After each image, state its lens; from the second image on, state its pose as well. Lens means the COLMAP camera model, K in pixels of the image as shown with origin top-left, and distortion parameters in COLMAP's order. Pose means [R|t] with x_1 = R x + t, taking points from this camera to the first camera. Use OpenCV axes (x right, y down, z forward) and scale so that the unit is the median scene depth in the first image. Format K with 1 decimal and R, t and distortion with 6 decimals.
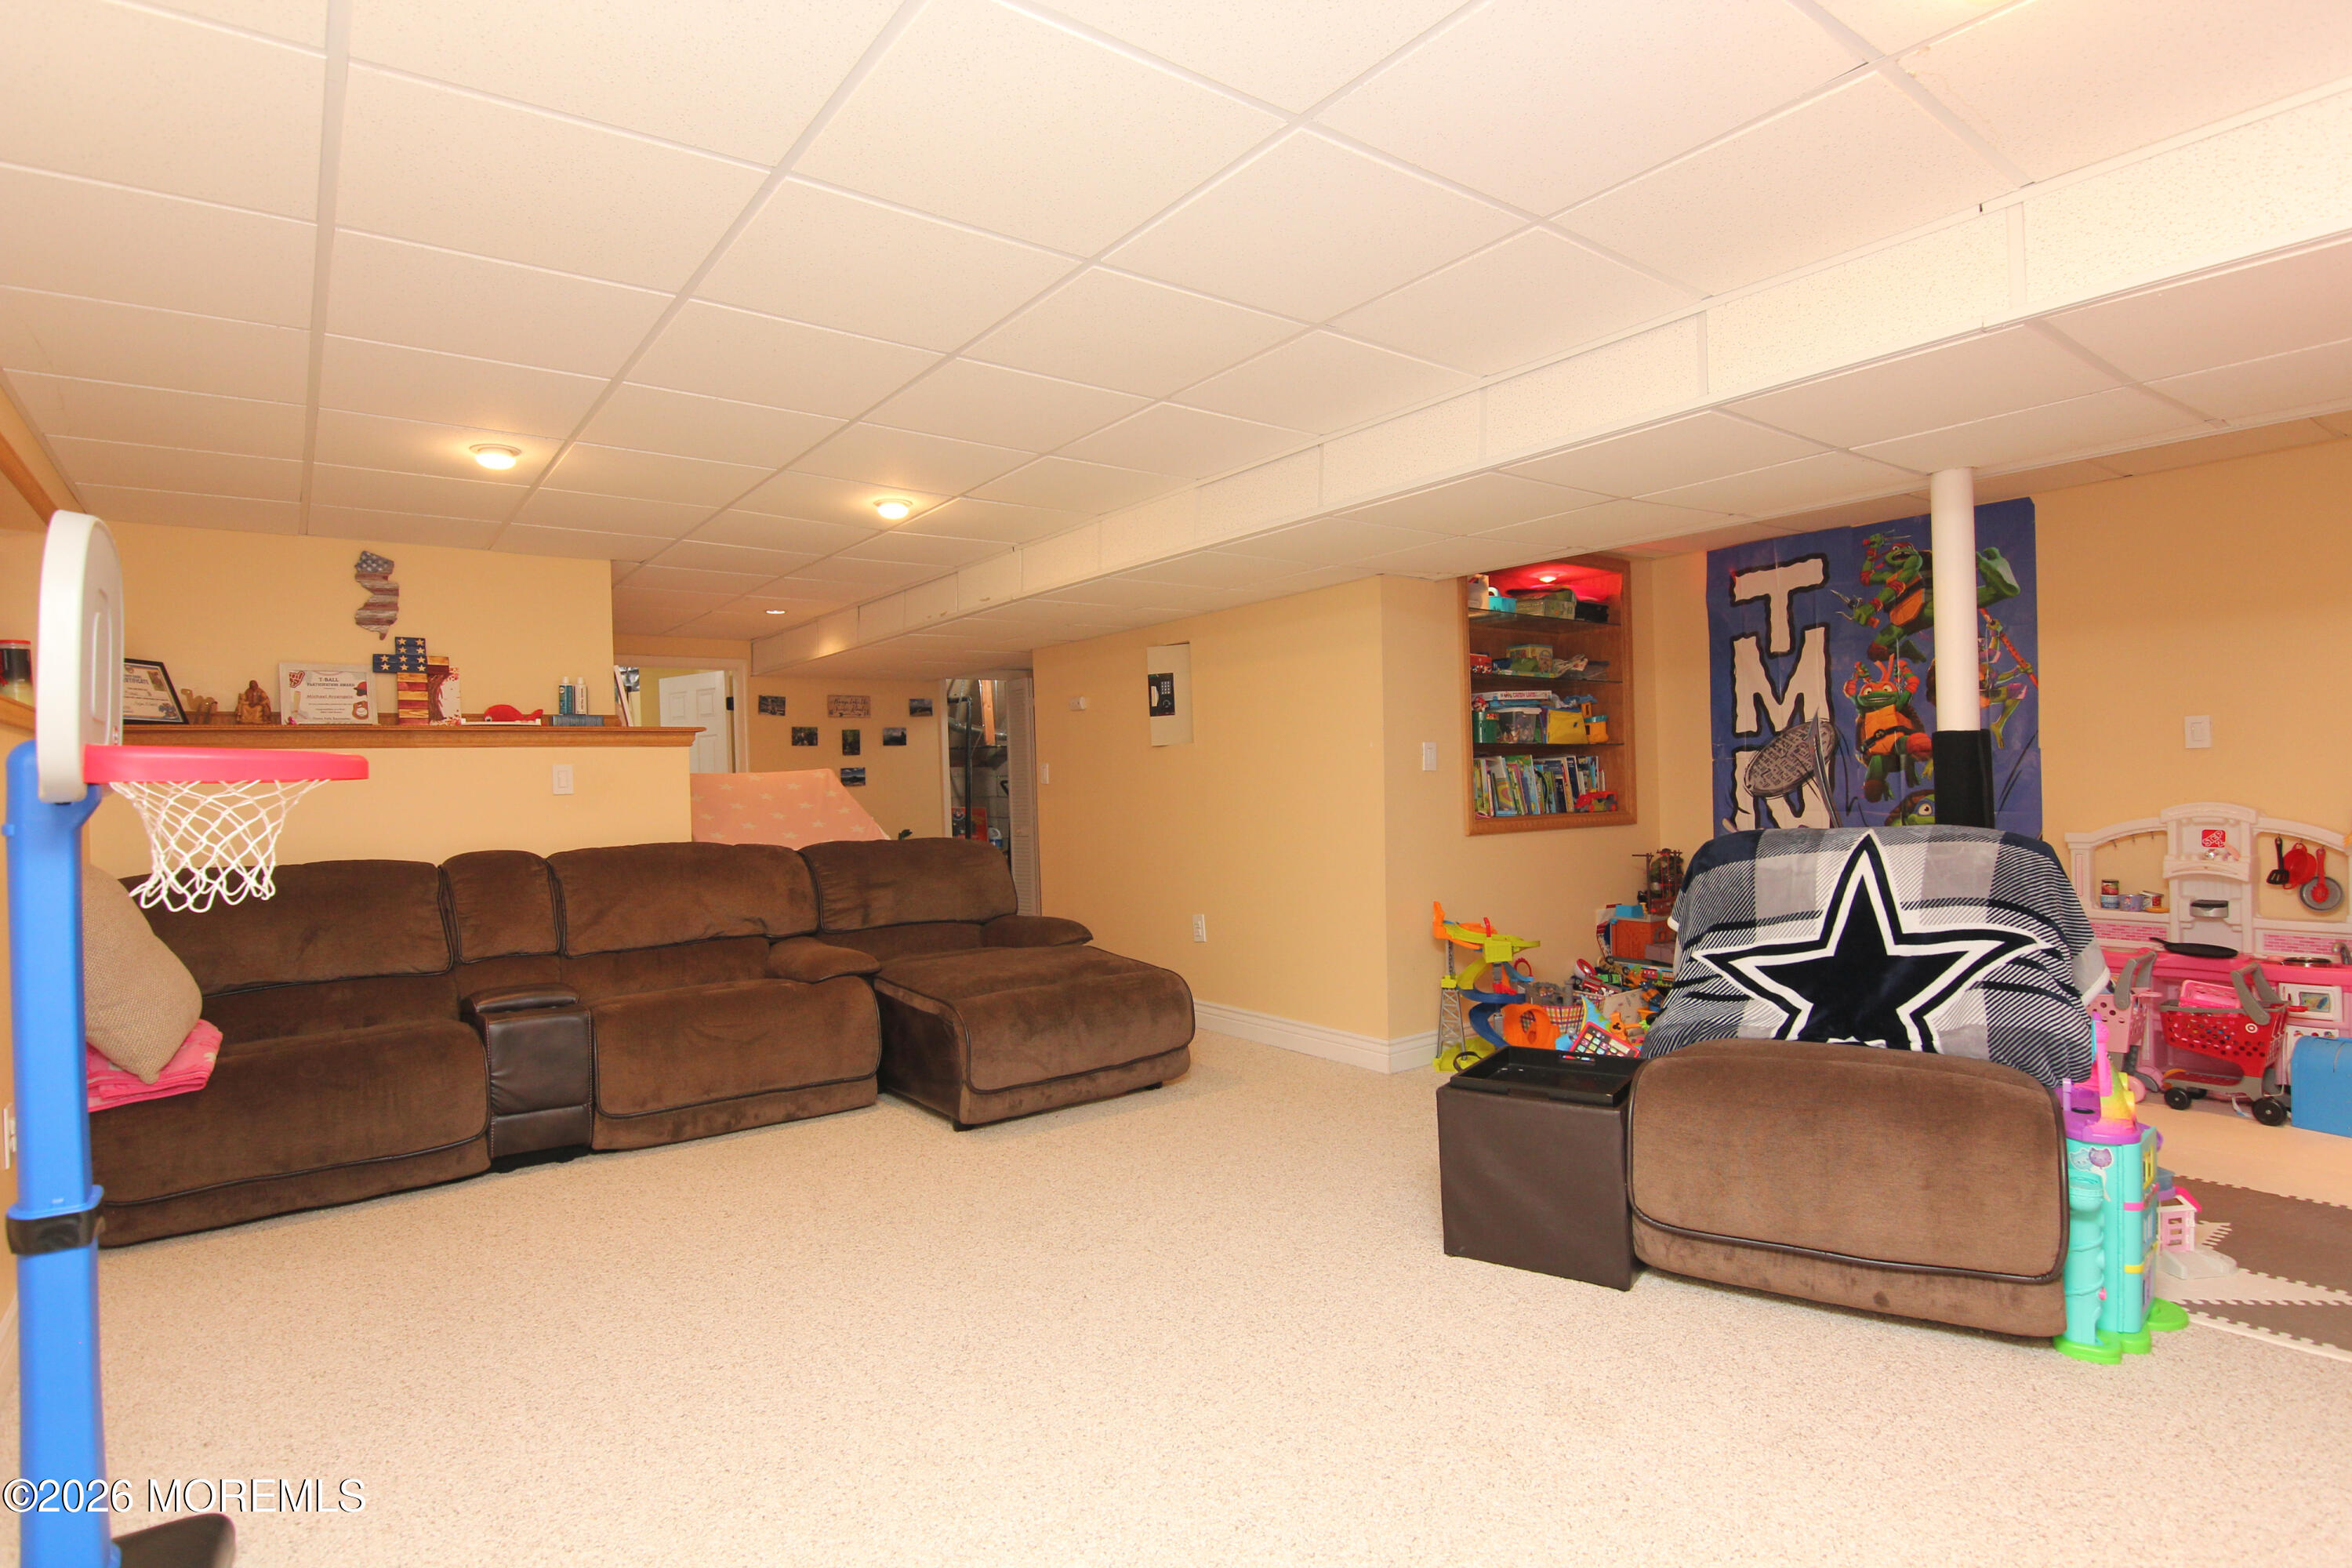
lens RADIAL K [[1214.8, 0, 1175.9], [0, 1214.8, 780.8], [0, 0, 1]] dist [-0.025448, -0.001007]
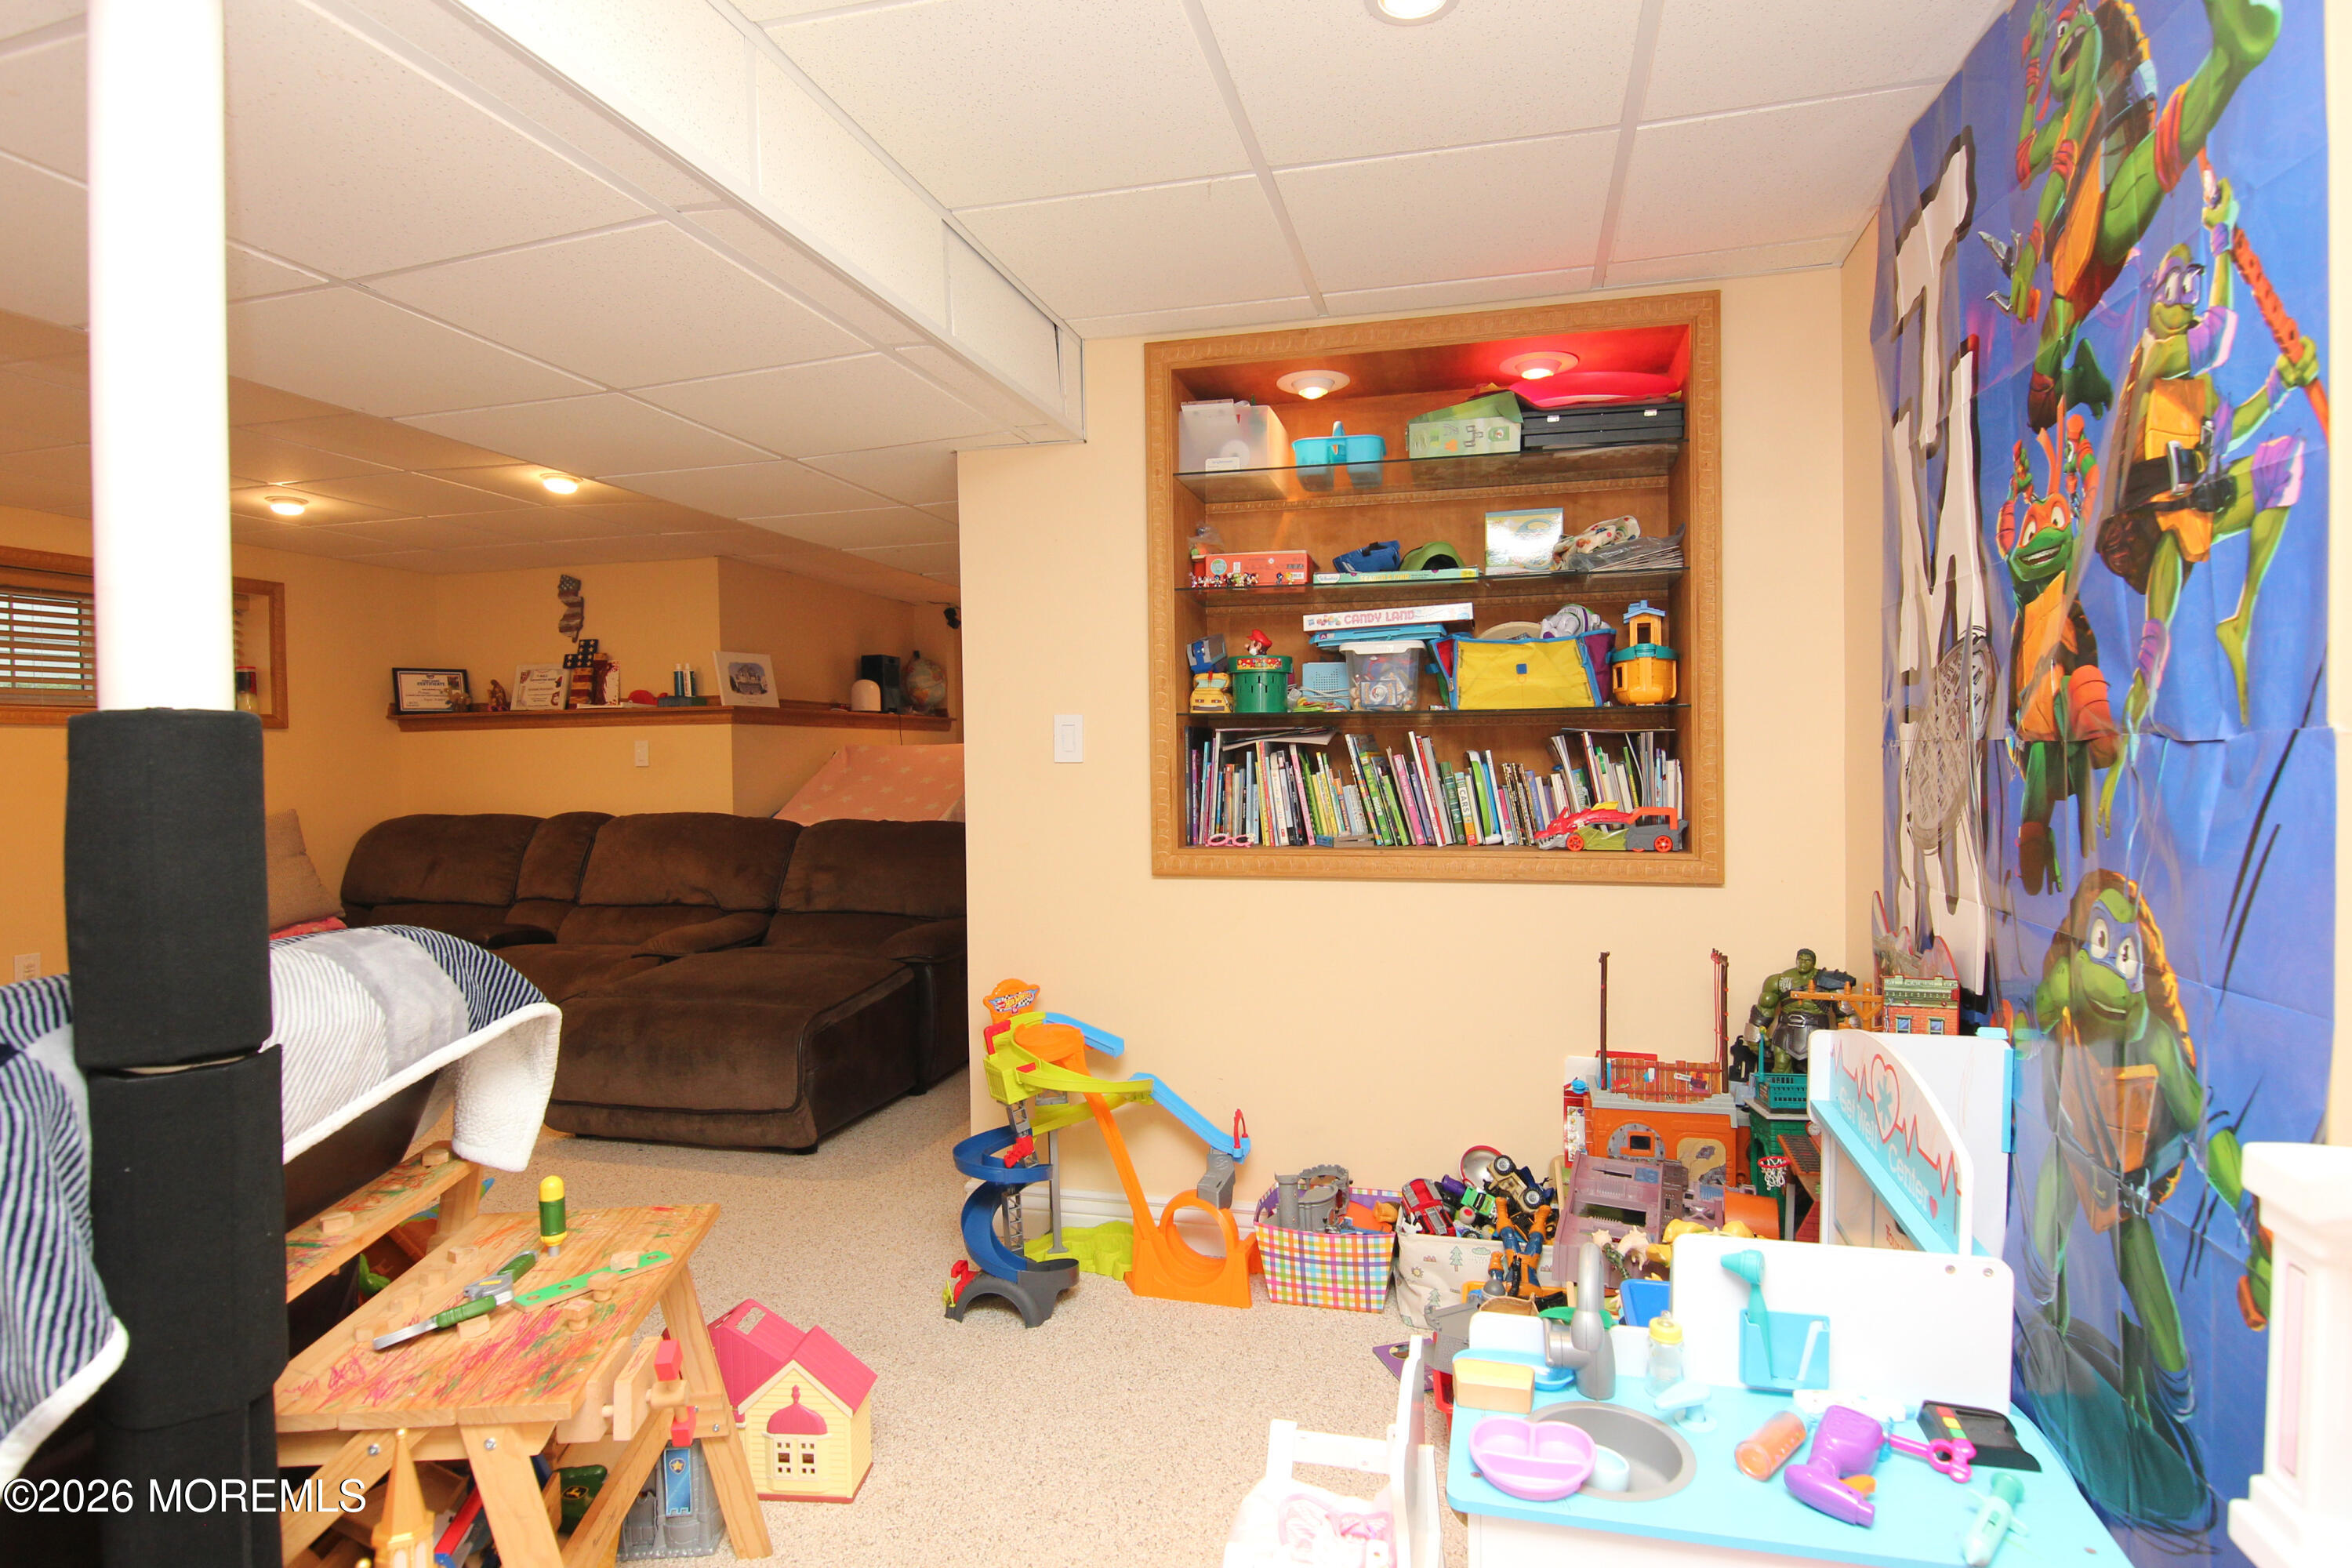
lens RADIAL K [[1214.8, 0, 1180.4], [0, 1214.8, 776.1], [0, 0, 1]] dist [-0.025448, -0.001007]
pose [[0.625454, 0.030972, -0.779646, 0.744461], [-0.004868, 0.999347, 0.035795, -0.024541], [0.780246, -0.018593, 0.625196, 0.693942]]
